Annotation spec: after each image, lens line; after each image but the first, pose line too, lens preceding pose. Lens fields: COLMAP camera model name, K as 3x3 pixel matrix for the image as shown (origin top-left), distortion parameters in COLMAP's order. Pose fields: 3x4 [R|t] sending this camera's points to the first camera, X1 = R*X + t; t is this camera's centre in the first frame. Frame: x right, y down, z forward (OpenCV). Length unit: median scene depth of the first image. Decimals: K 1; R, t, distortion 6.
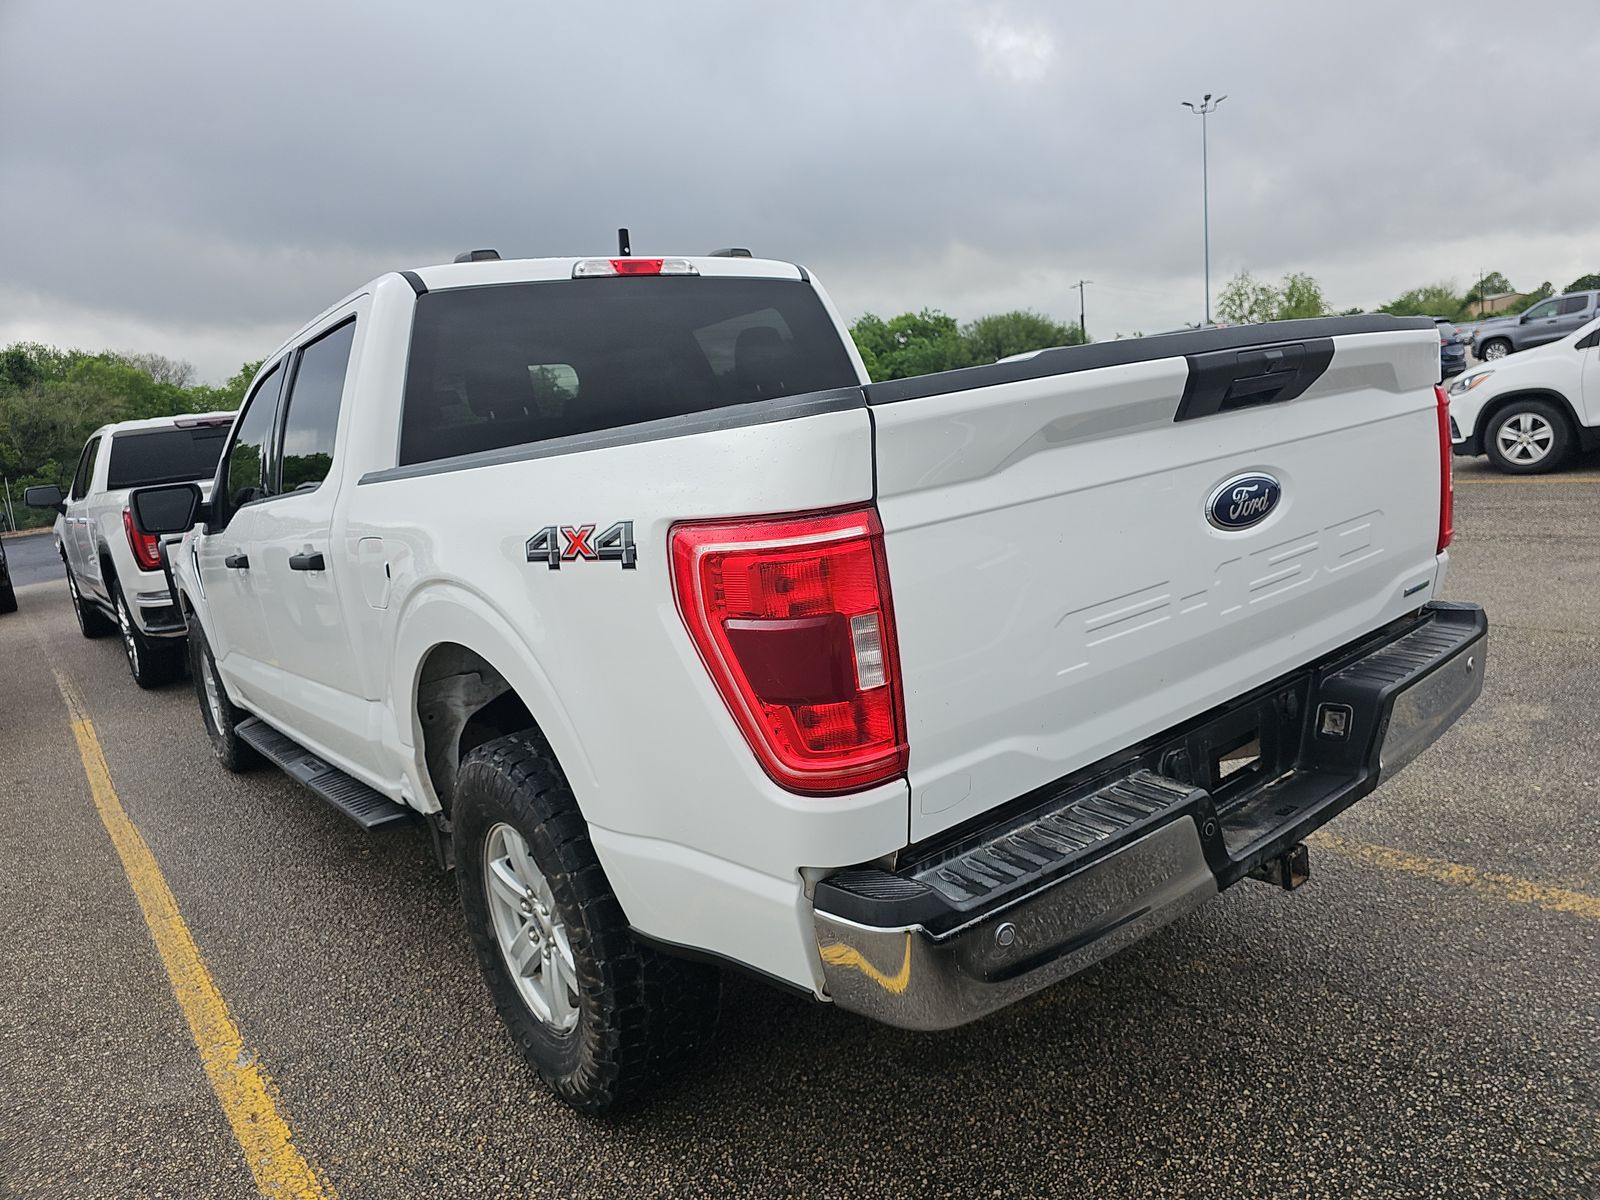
lens RADIAL K [[1051.5, 0, 793.5], [0, 1051.5, 603.8], [0, 0, 1]] dist [0.055201, -0.059644]
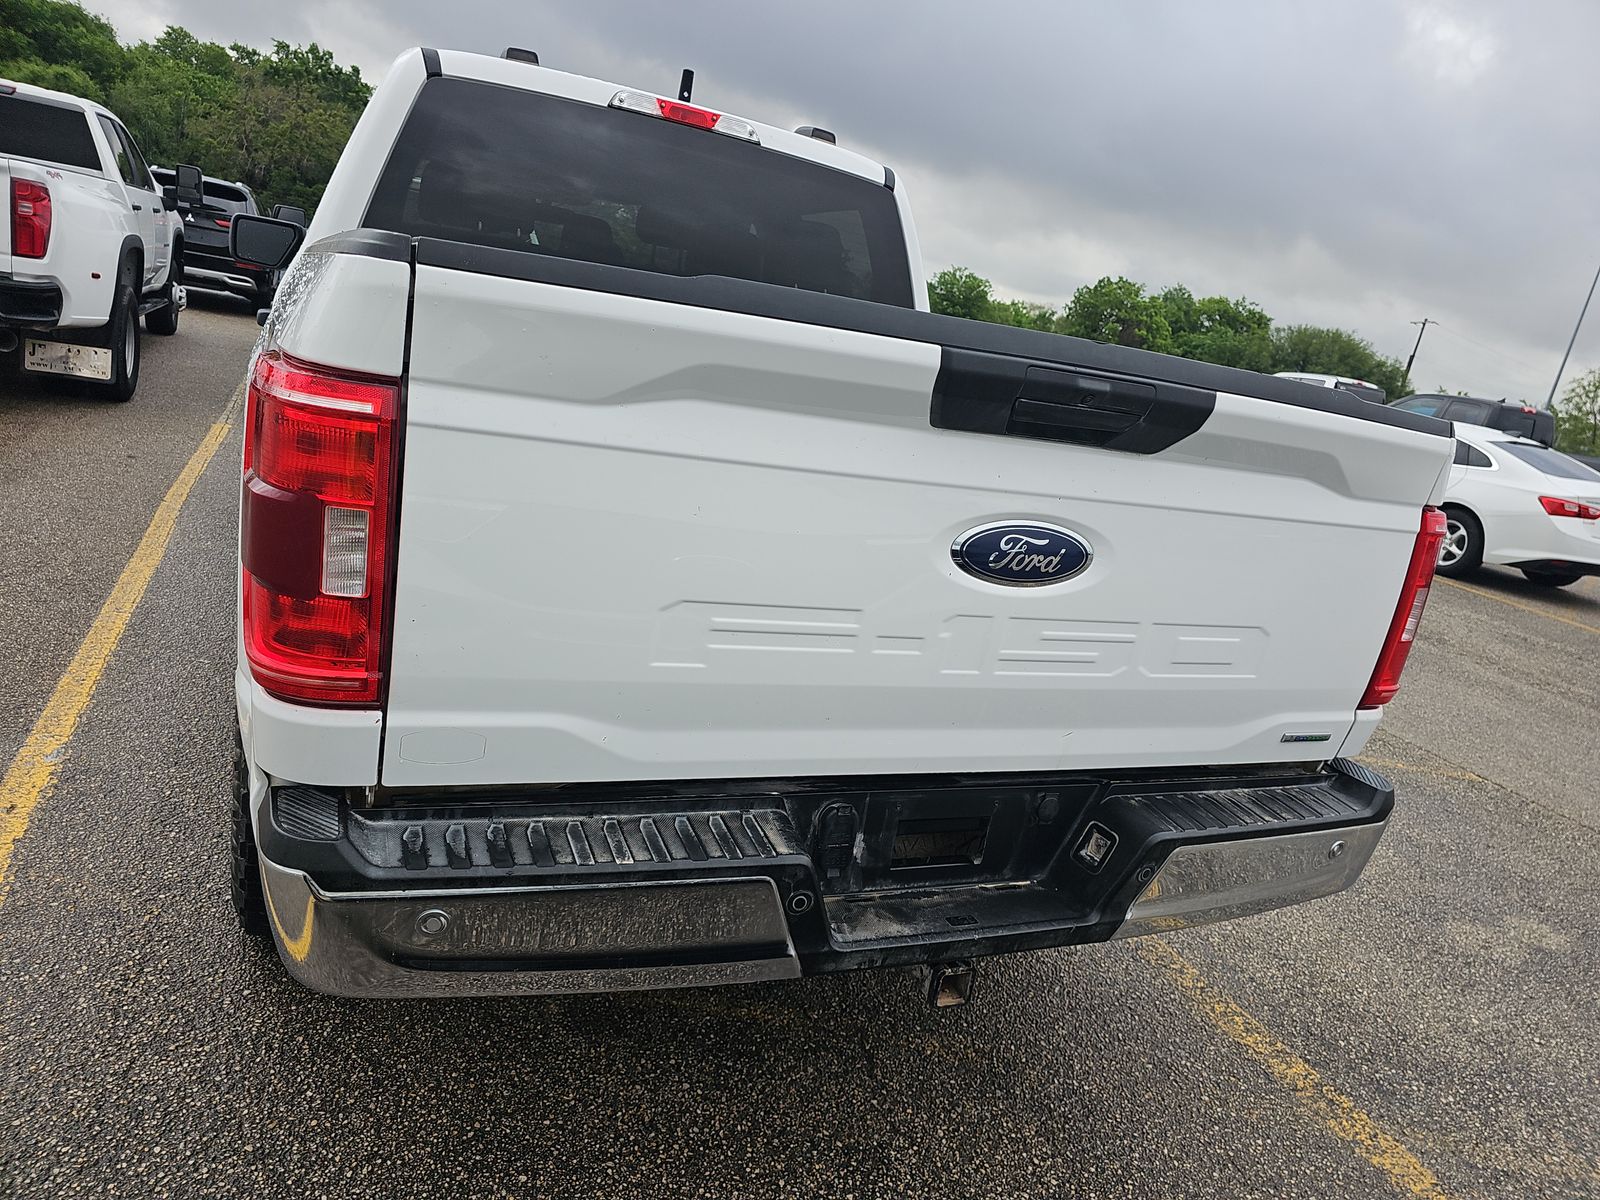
lens RADIAL K [[1051.5, 0, 793.5], [0, 1051.5, 603.8], [0, 0, 1]] dist [0.055201, -0.059644]
pose [[0.927116, 0.338856, -0.160100, 0.356454], [-0.324800, 0.939614, 0.107846, -0.079524], [0.186977, -0.047985, 0.981192, 0.154117]]
